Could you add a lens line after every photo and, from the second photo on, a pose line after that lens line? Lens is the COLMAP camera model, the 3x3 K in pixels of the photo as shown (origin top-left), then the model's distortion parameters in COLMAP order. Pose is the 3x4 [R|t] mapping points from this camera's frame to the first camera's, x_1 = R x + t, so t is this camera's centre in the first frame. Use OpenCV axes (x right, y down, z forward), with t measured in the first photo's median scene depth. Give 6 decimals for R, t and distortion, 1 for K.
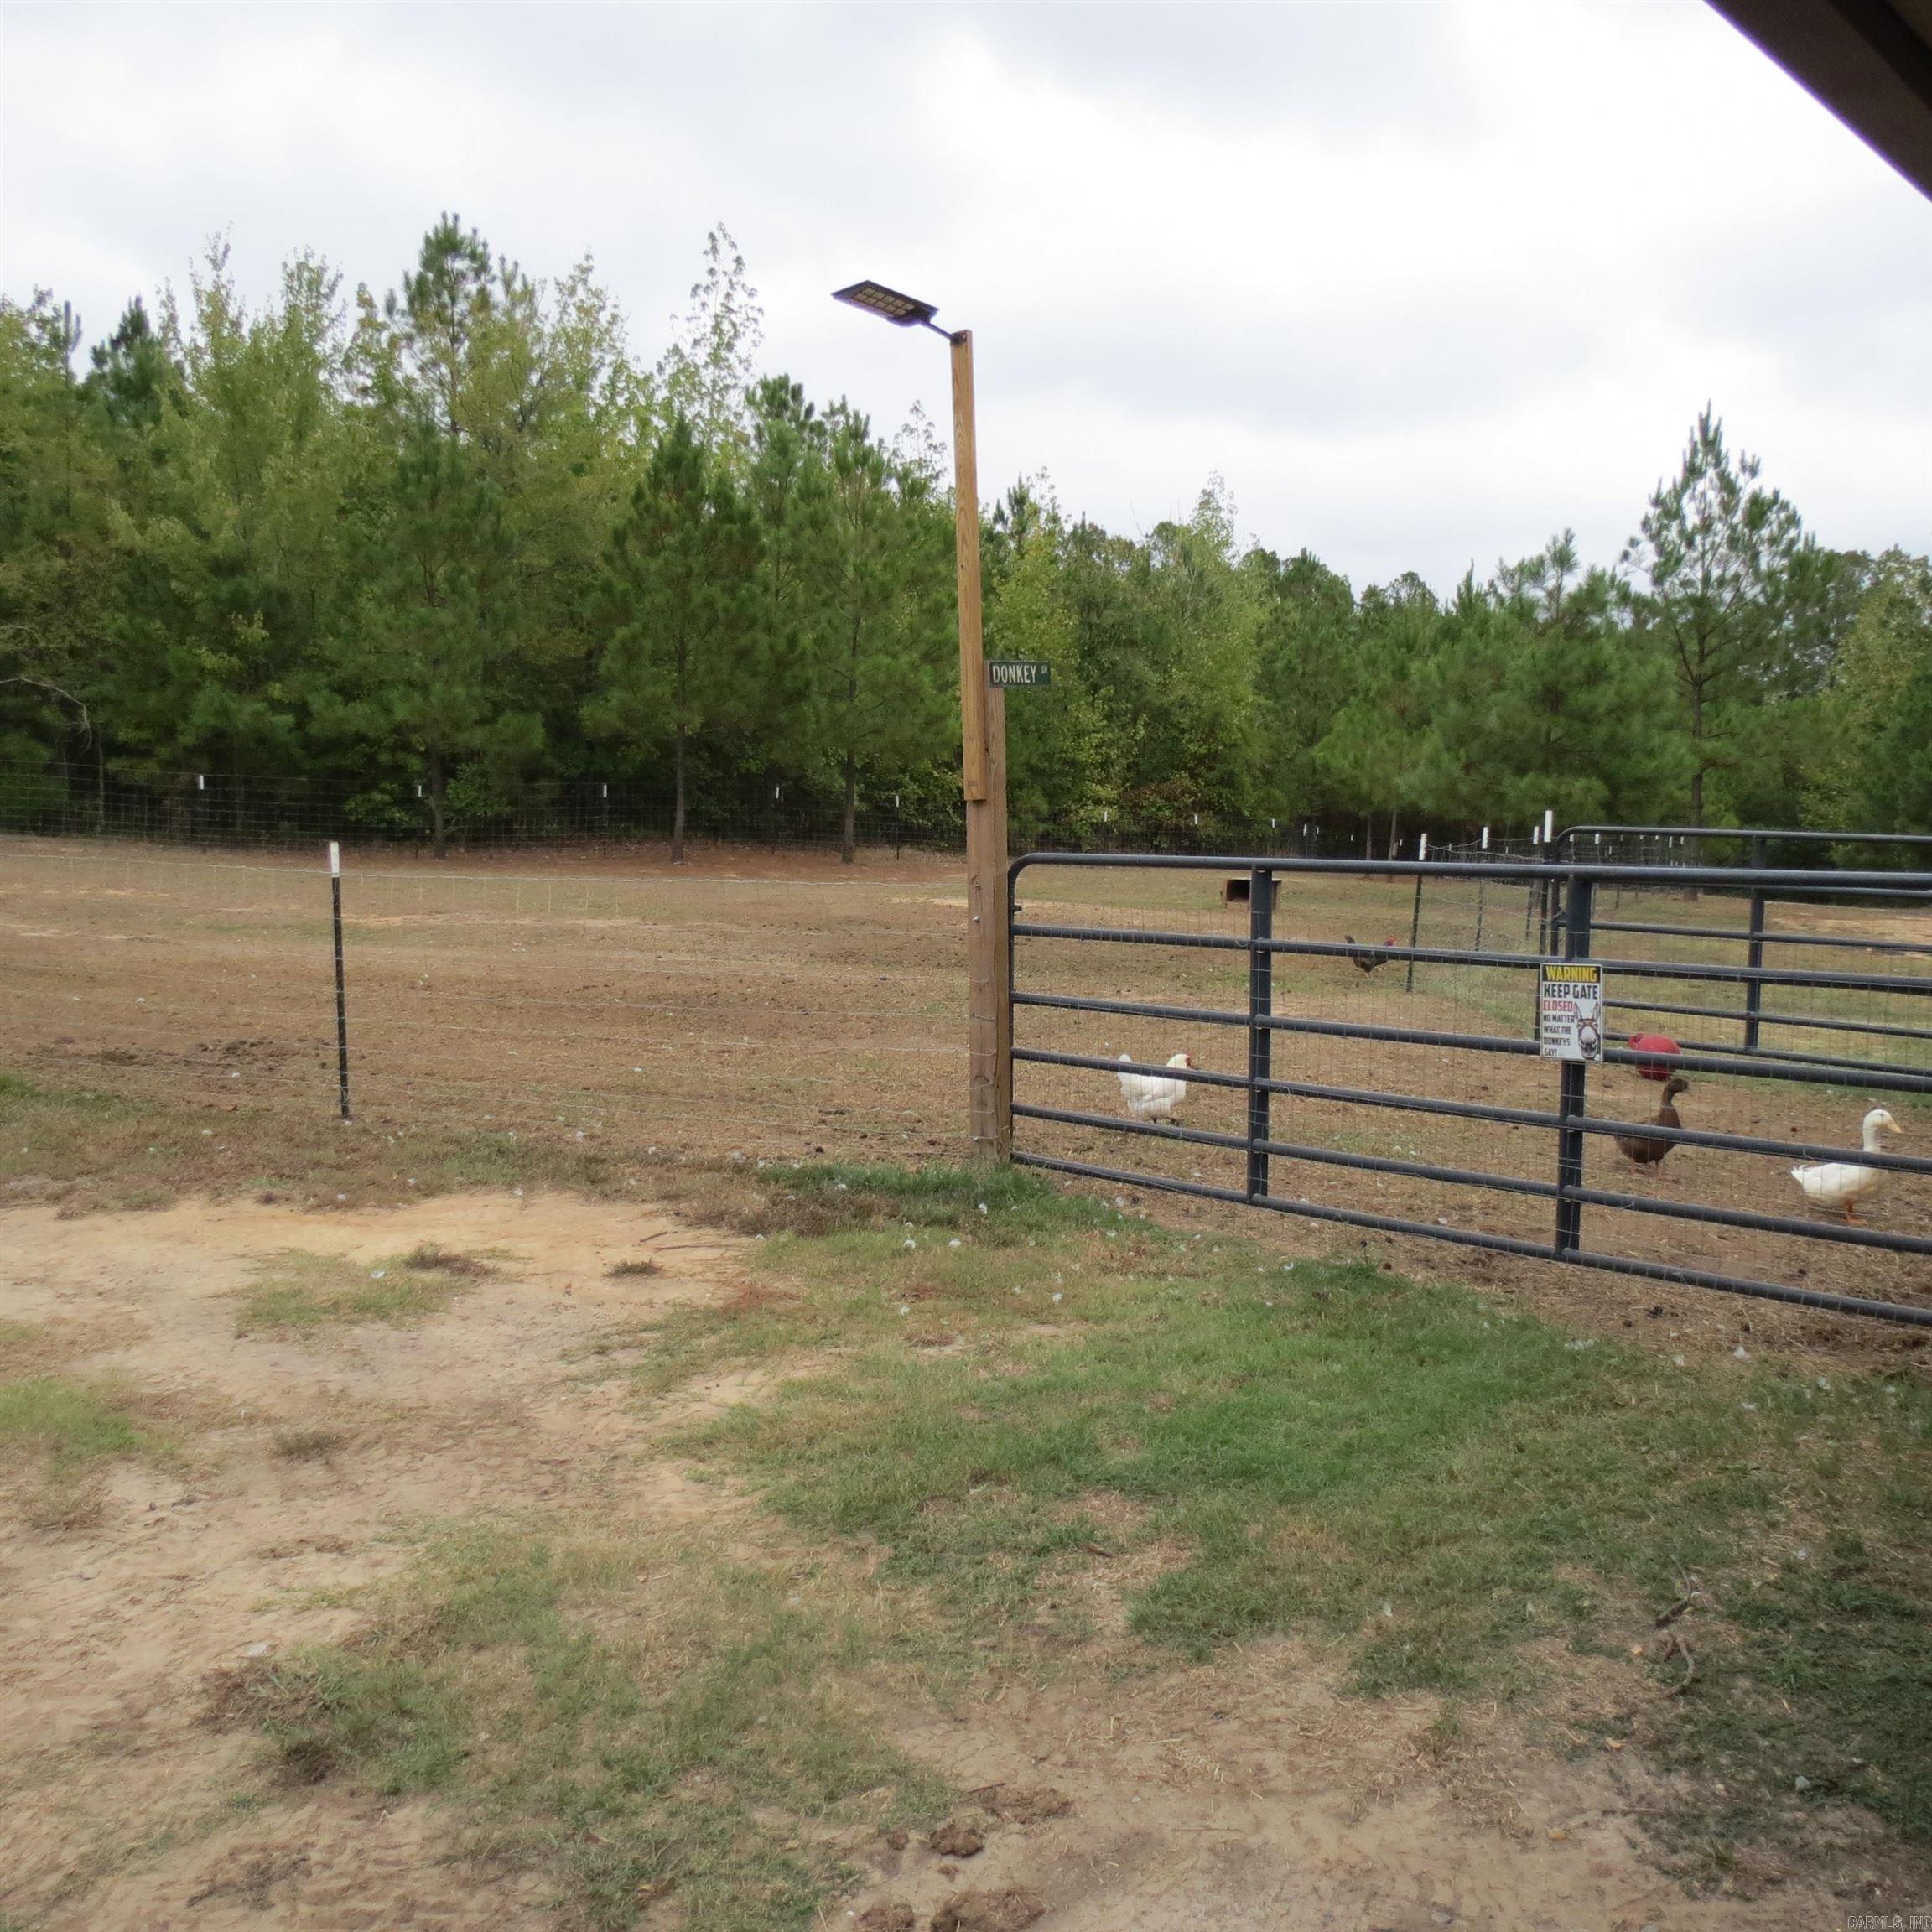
lens RADIAL K [[1811.6, 0, 1003.3], [0, 1811.6, 1018.6], [0, 0, 1]] dist [-0.028112, 0.000000]
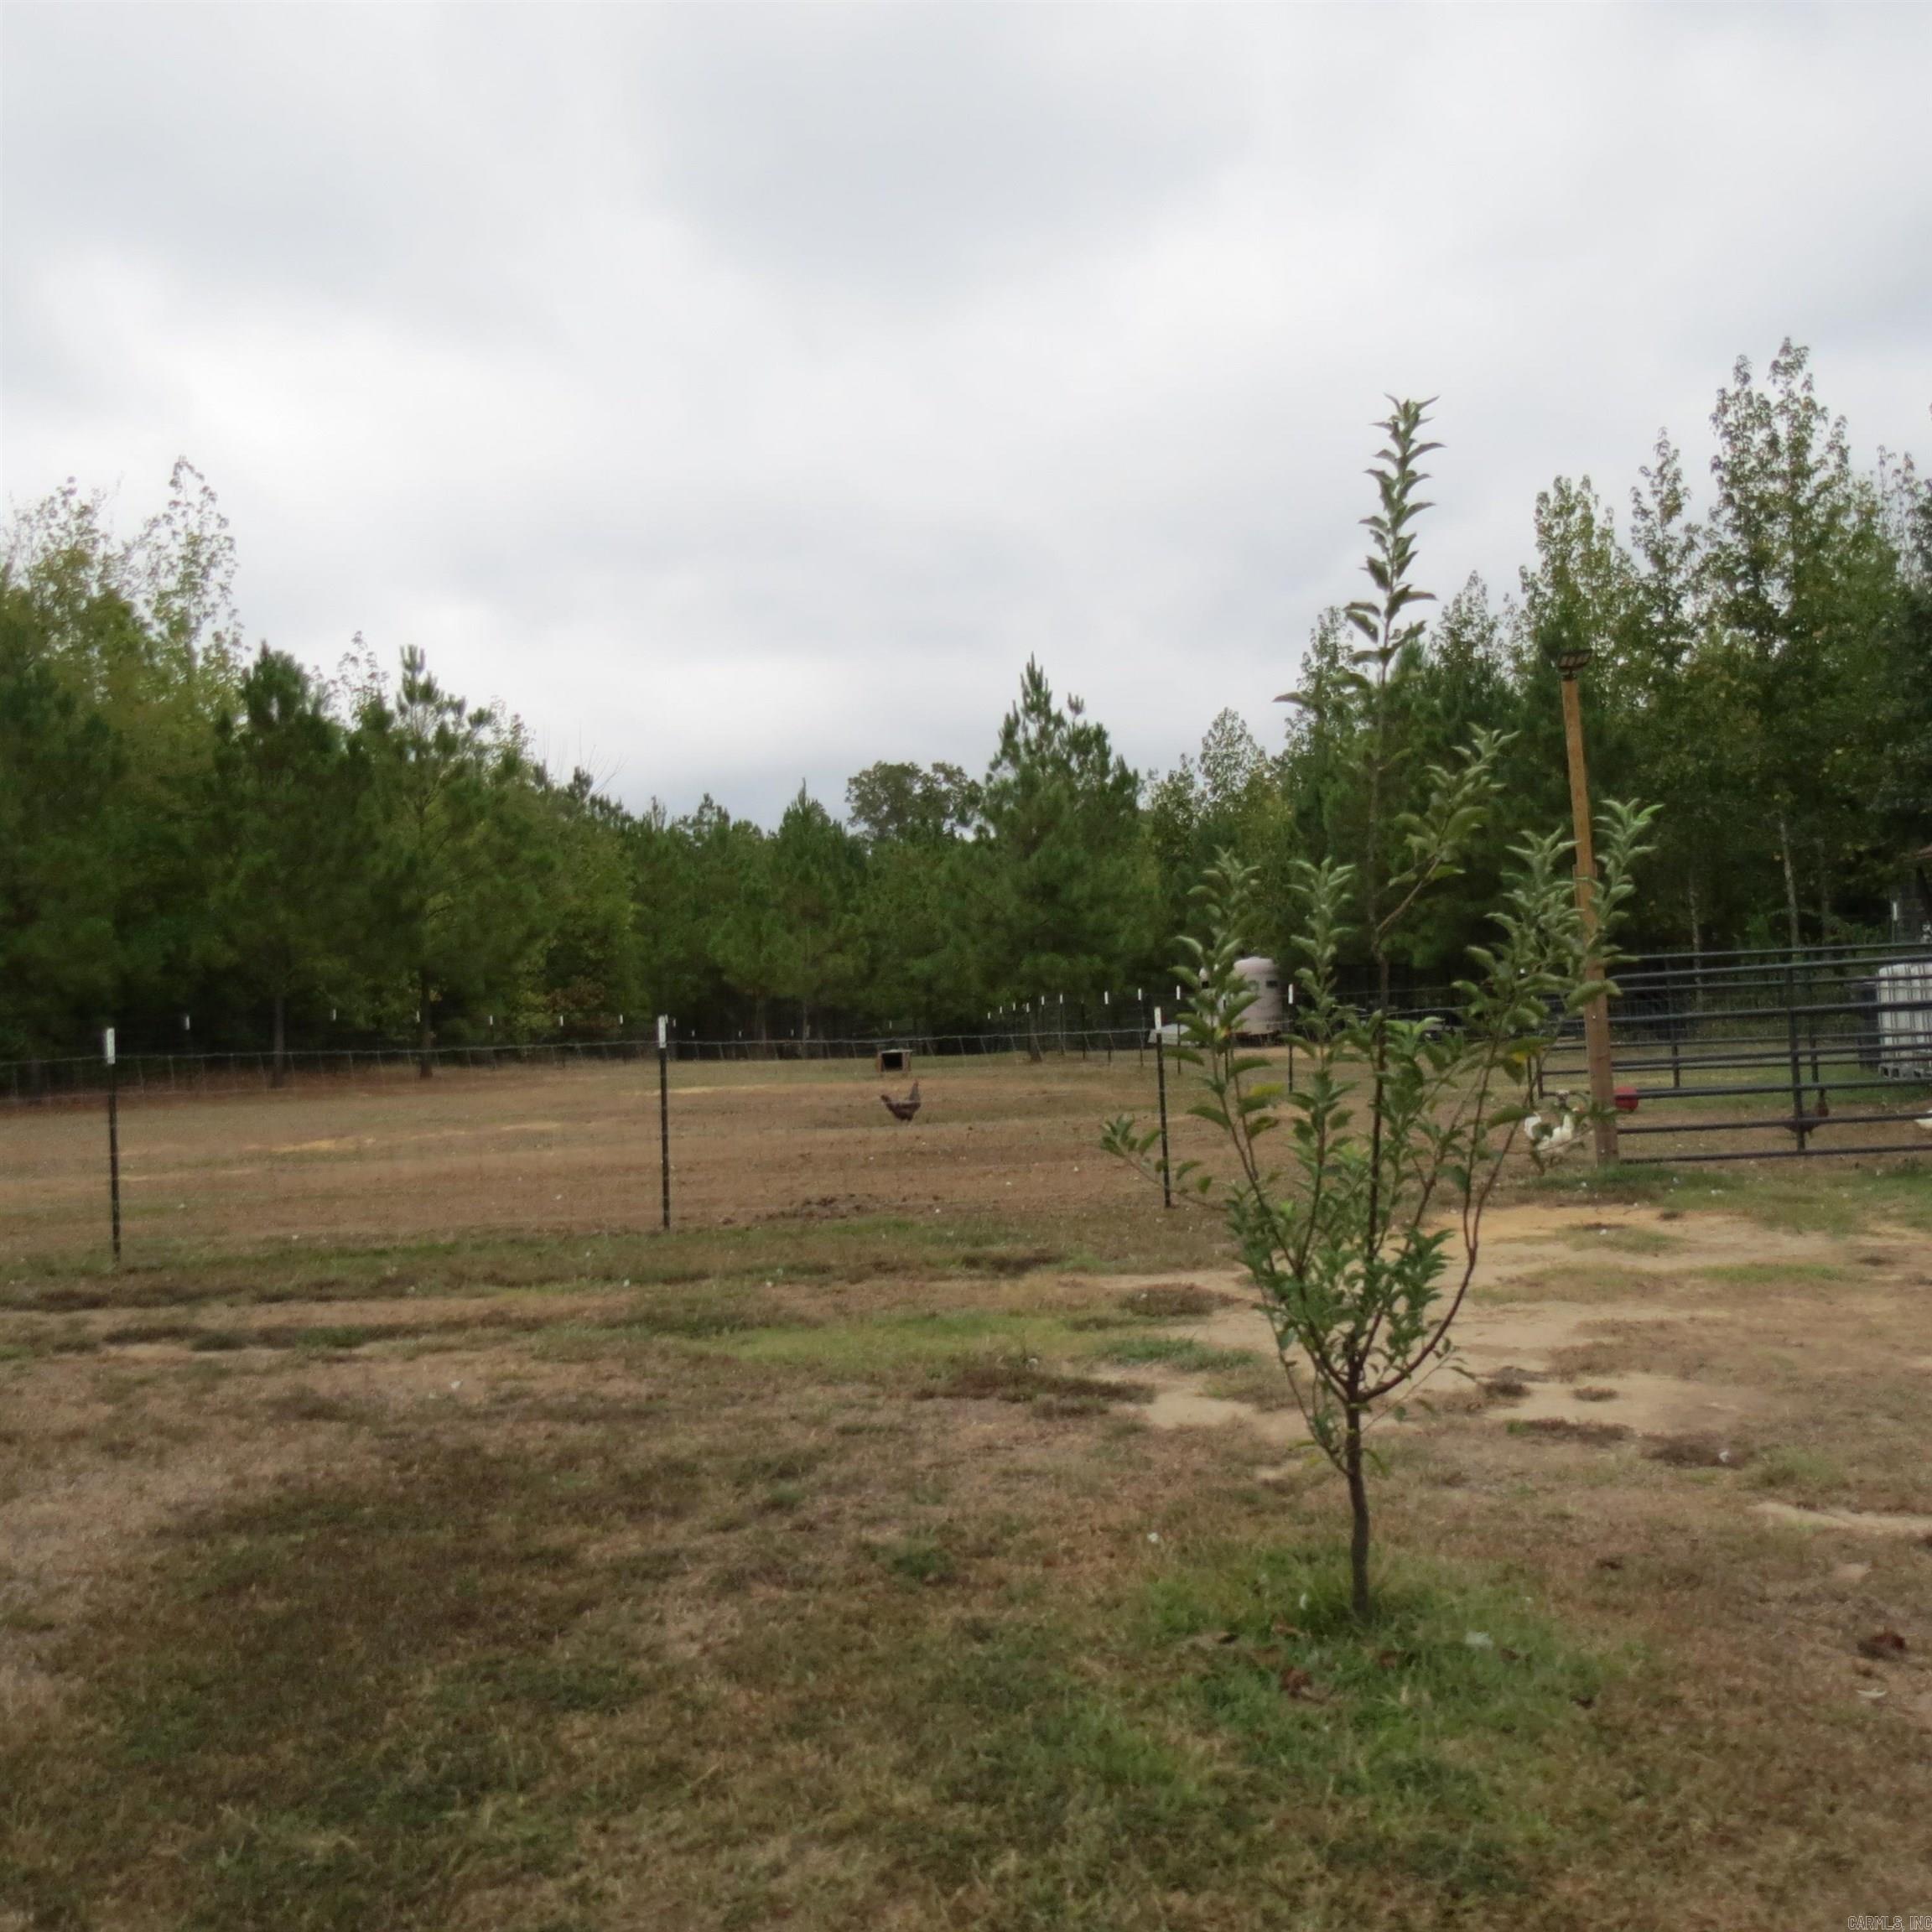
lens RADIAL K [[1811.6, 0, 970.5], [0, 1811.6, 972.1], [0, 0, 1]] dist [-0.028112, 0.000000]
pose [[0.865517, -0.057156, 0.497607, -0.288192], [0.125178, 0.986626, -0.104403, -0.000144], [-0.484985, 0.152652, 0.861096, -0.025204]]
